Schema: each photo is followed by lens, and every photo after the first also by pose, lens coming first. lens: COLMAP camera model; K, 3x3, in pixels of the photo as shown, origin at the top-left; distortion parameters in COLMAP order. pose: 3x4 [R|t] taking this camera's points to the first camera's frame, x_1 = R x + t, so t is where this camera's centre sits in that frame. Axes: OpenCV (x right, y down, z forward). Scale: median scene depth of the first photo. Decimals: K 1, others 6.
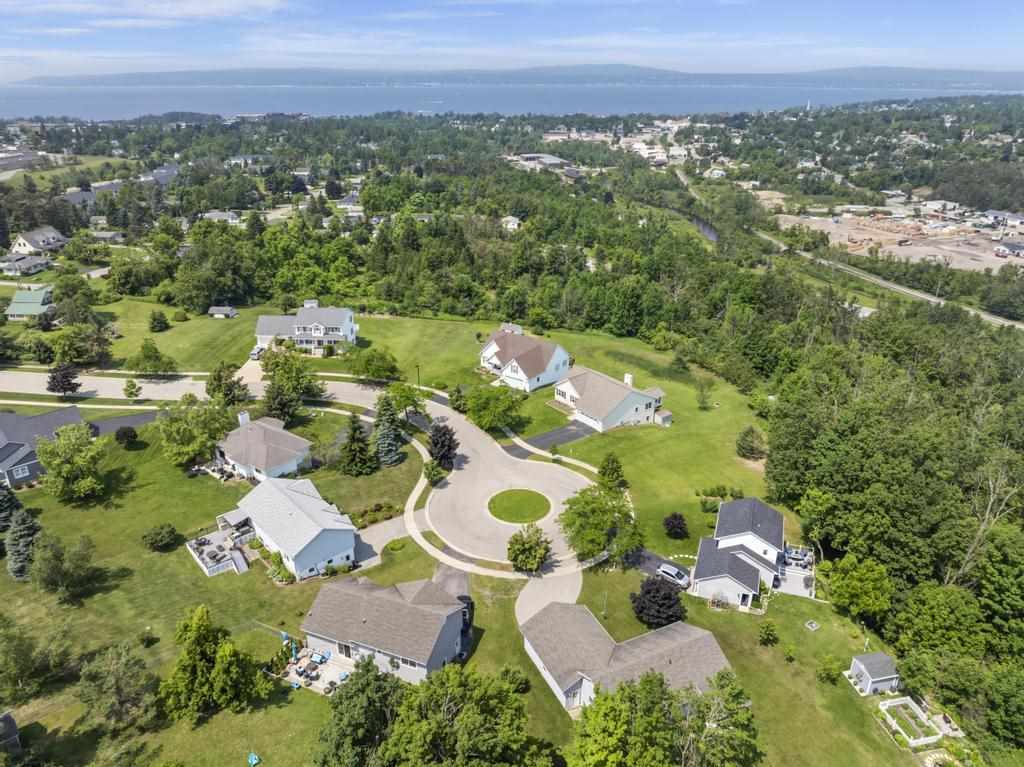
lens RADIAL K [[722.6, 0, 518.1], [0, 722.6, 368.7], [0, 0, 1]] dist [-0.040350, 0.008391]
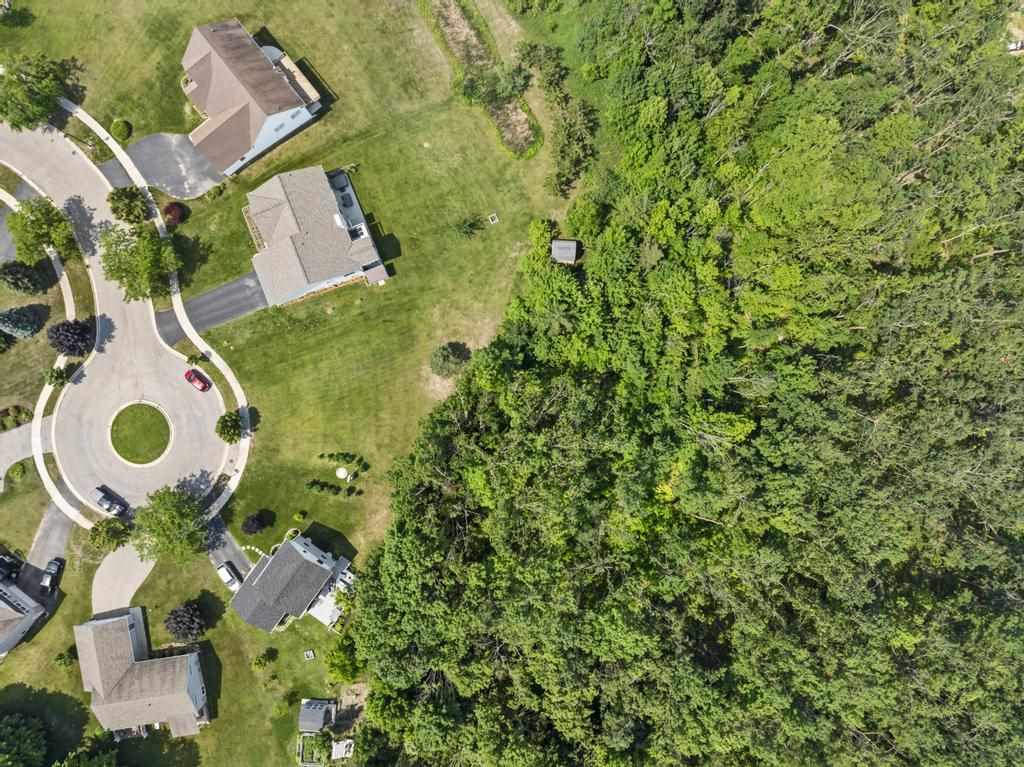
lens RADIAL K [[722.6, 0, 518.1], [0, 722.6, 368.7], [0, 0, 1]] dist [-0.040350, 0.008391]
pose [[0.959694, 0.280913, -0.008694, 0.396914], [-0.098651, 0.365667, 0.925503, -0.665706], [0.263165, -0.887342, 0.378641, 0.660915]]
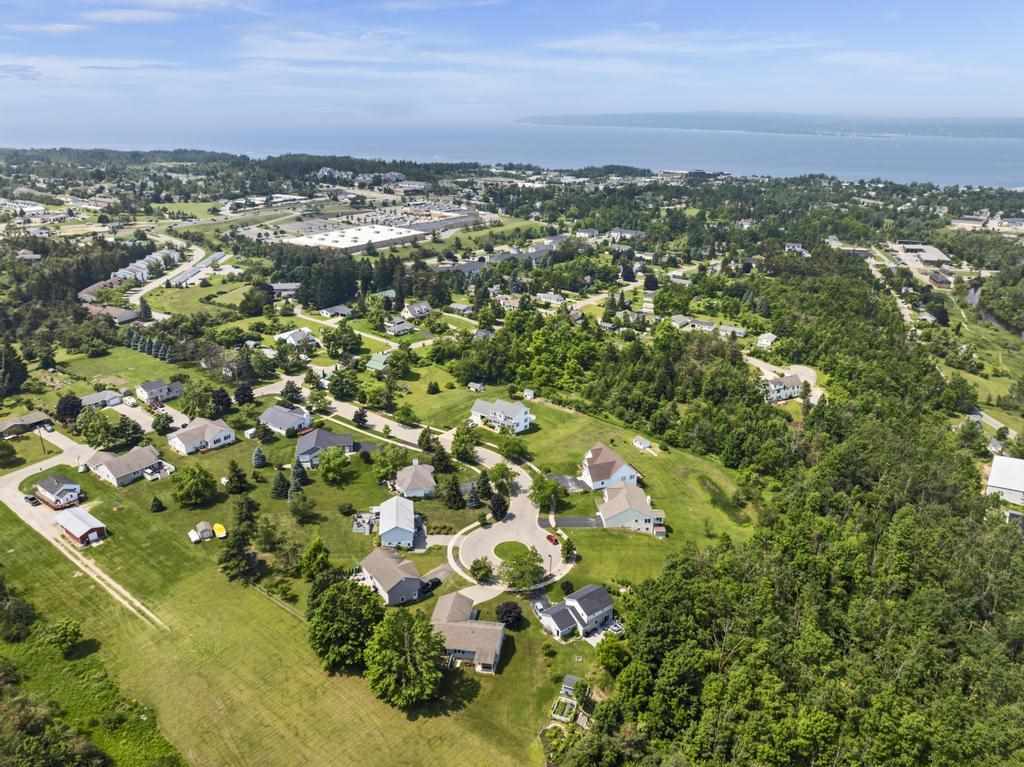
lens RADIAL K [[722.6, 0, 518.1], [0, 722.6, 368.7], [0, 0, 1]] dist [-0.040350, 0.008391]
pose [[0.832862, 0.189597, -0.519995, 0.675214], [-0.215842, 0.976374, 0.010290, -0.213828], [0.509660, 0.103667, 0.854107, -0.440687]]
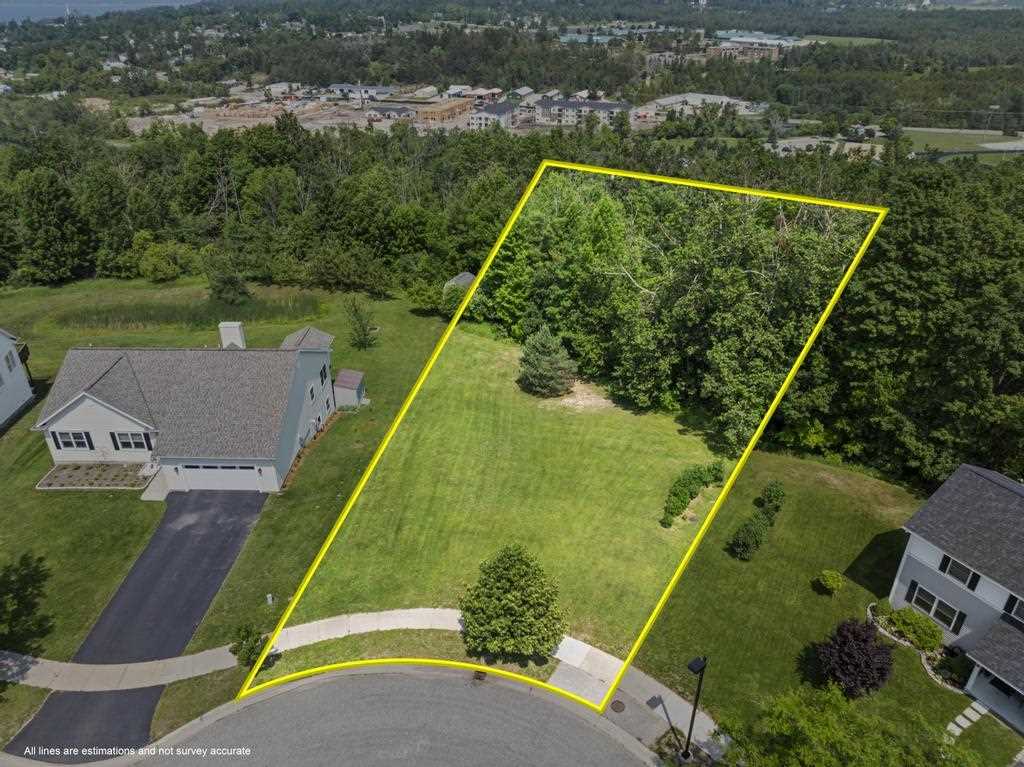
lens RADIAL K [[722.6, 0, 518.1], [0, 722.6, 368.7], [0, 0, 1]] dist [-0.040350, 0.008391]
pose [[0.620994, -0.366063, 0.693083, -0.030126], [0.298937, 0.928018, 0.222303, -0.008730], [-0.724571, 0.069140, 0.685724, 0.647936]]
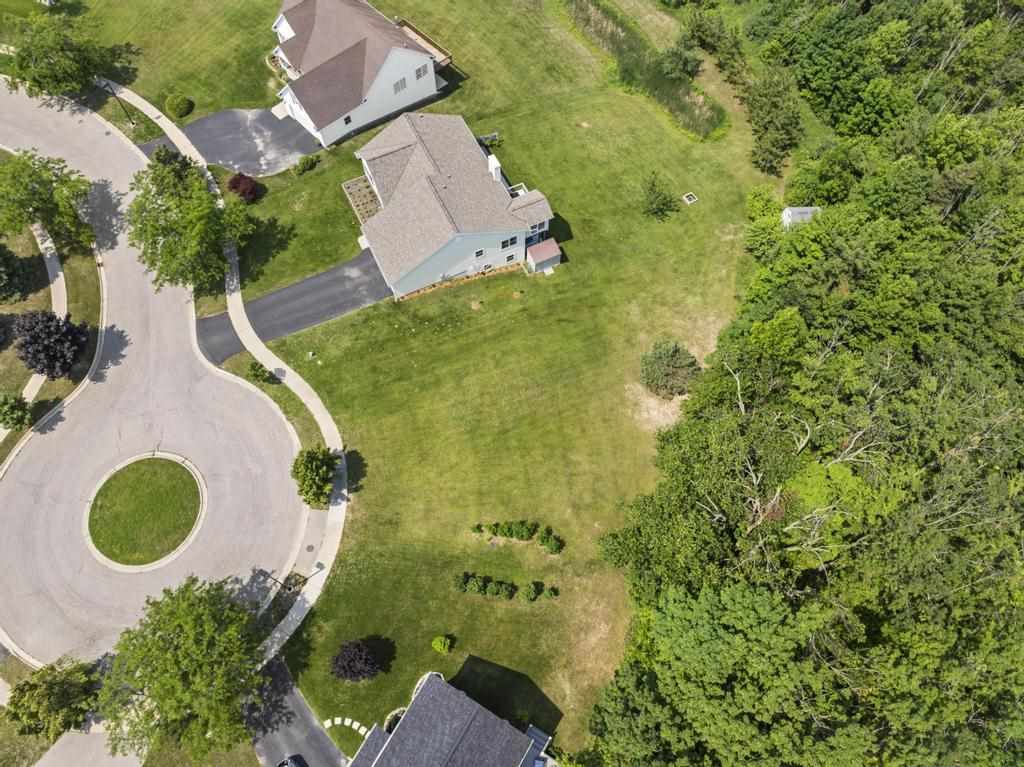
lens RADIAL K [[710.7, 0, 514.9], [0, 710.7, 378.7], [0, 0, 1]] dist [-0.033265, -0.004530]
pose [[0.978684, 0.184324, -0.090561, 0.250143], [-0.076964, 0.738015, 0.670381, -0.219957], [0.190403, -0.649121, 0.736470, 0.564605]]
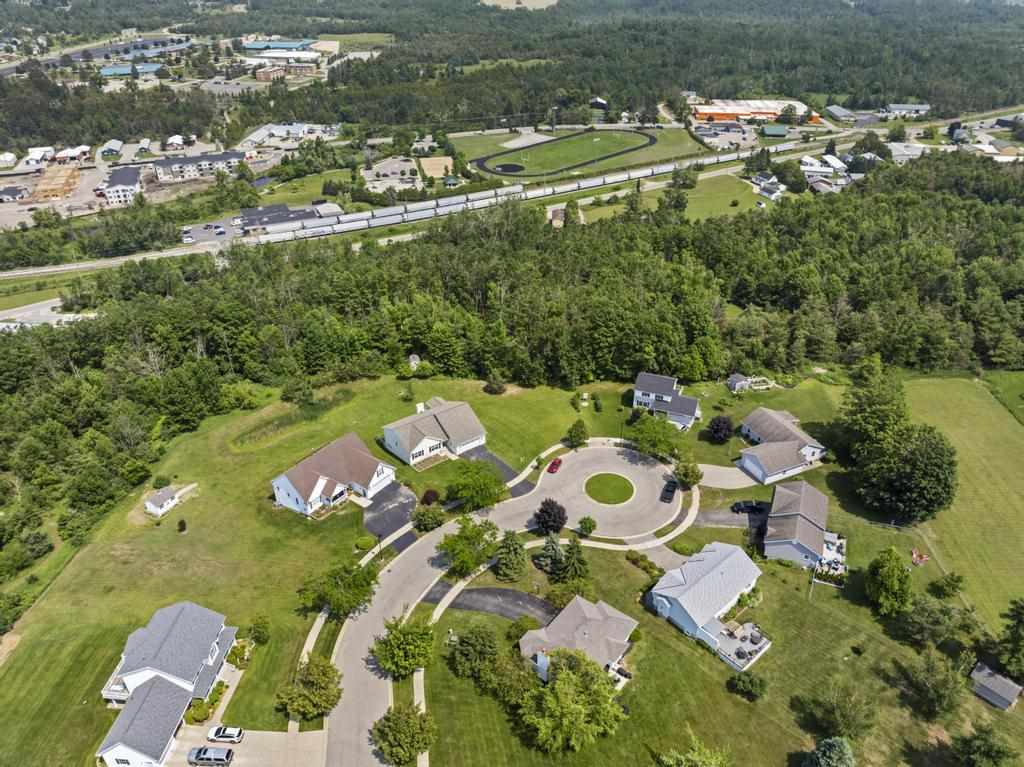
lens RADIAL K [[722.6, 0, 518.1], [0, 722.6, 368.7], [0, 0, 1]] dist [-0.040350, 0.008391]
pose [[0.019245, -0.511568, 0.859027, -0.791357], [0.380459, 0.798295, 0.466878, -0.510670], [-0.924597, 0.317840, 0.209994, 0.640184]]
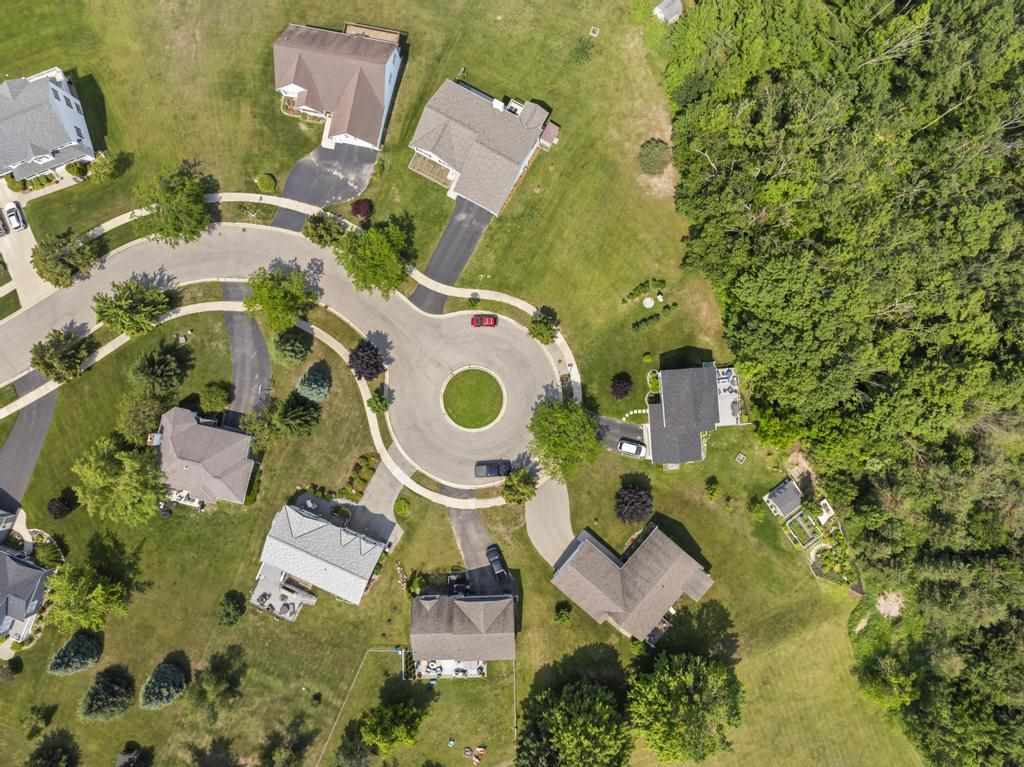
lens RADIAL K [[710.7, 0, 514.9], [0, 710.7, 378.7], [0, 0, 1]] dist [-0.033265, -0.004530]
pose [[0.916012, -0.401147, -0.001866, 0.055619], [0.158664, 0.358026, 0.920132, -0.597732], [-0.368440, -0.843148, 0.391604, 0.473010]]
